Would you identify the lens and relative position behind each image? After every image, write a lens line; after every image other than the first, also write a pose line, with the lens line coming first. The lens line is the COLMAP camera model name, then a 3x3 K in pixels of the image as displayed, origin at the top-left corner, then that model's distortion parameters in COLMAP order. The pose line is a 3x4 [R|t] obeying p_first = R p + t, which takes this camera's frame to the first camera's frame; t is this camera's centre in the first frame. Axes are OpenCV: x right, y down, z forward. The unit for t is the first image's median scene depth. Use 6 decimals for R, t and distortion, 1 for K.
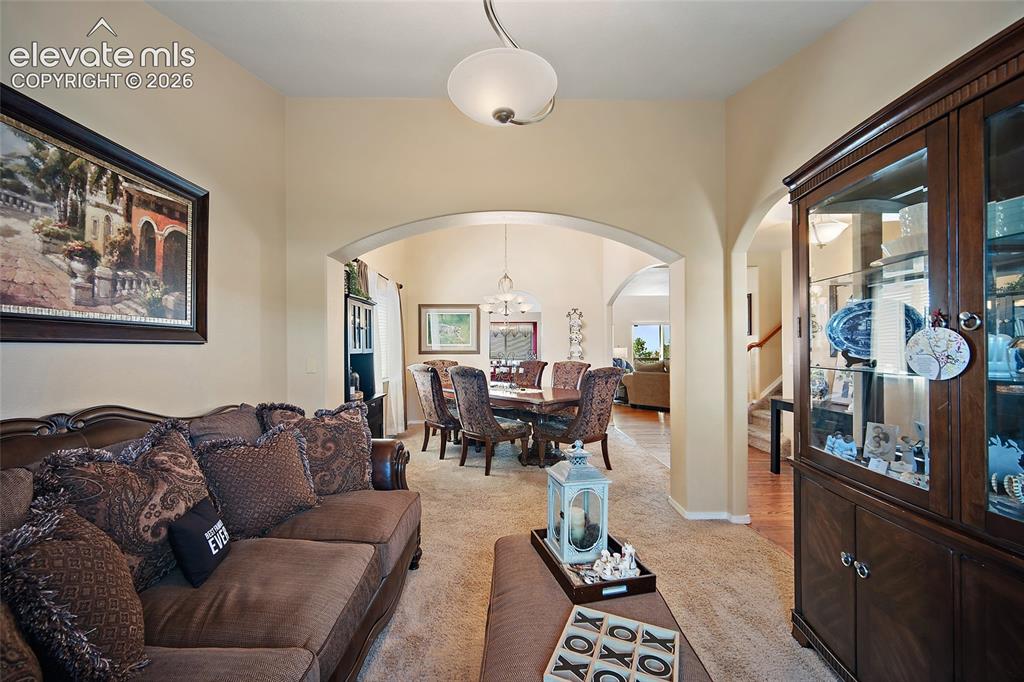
lens RADIAL K [[402.9, 0, 511.0], [0, 402.9, 344.8], [0, 0, 1]] dist [-0.008679, 0.001978]
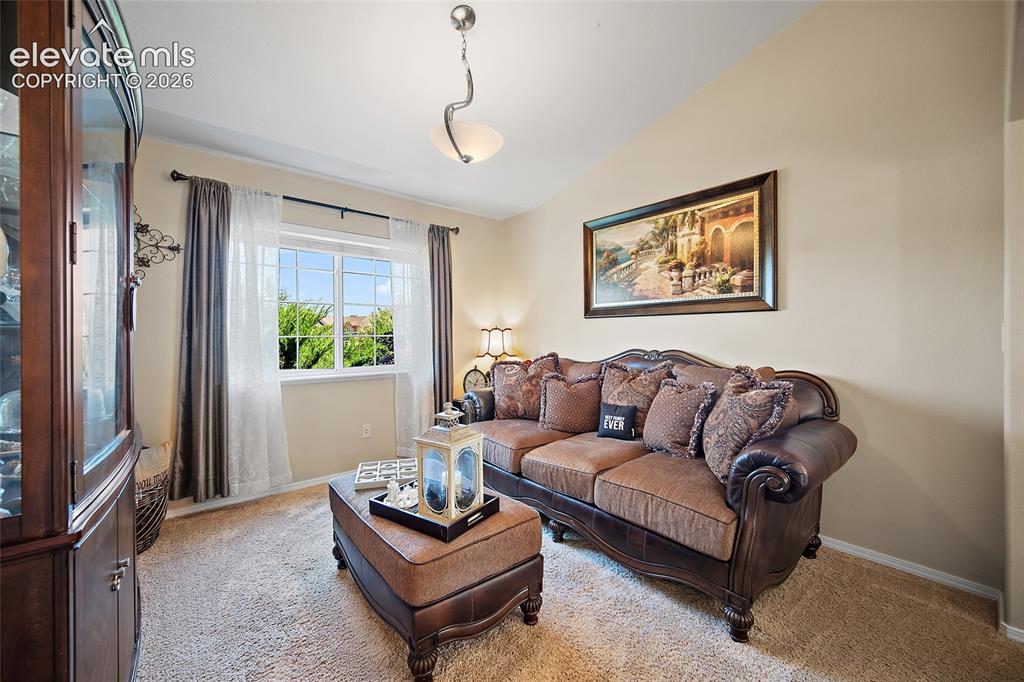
lens RADIAL K [[402.9, 0, 507.0], [0, 402.9, 336.5], [0, 0, 1]] dist [-0.008679, 0.001978]
pose [[-0.762833, 0.005196, -0.646574, 0.659823], [0.011293, 0.999922, -0.005289, 0.086982], [0.646497, -0.011337, -0.762833, 1.754228]]
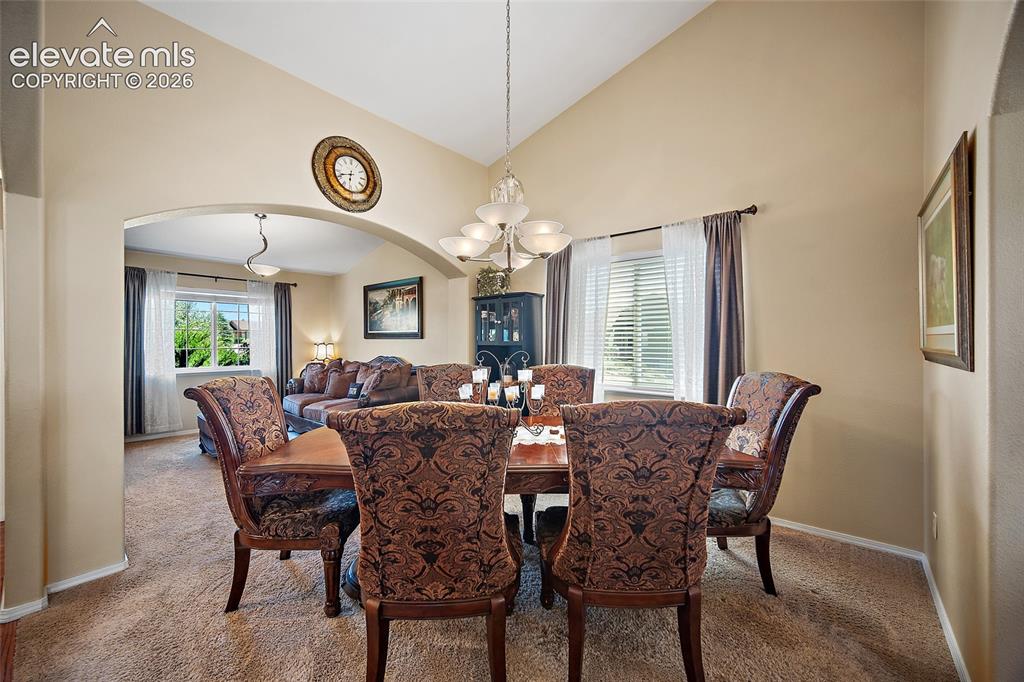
lens RADIAL K [[402.9, 0, 508.6], [0, 402.9, 343.3], [0, 0, 1]] dist [-0.008679, 0.001978]
pose [[-0.650230, 0.003192, -0.759731, 0.985310], [0.005548, 0.999984, -0.000547, 0.037872], [0.759717, -0.004570, -0.650237, 3.878110]]
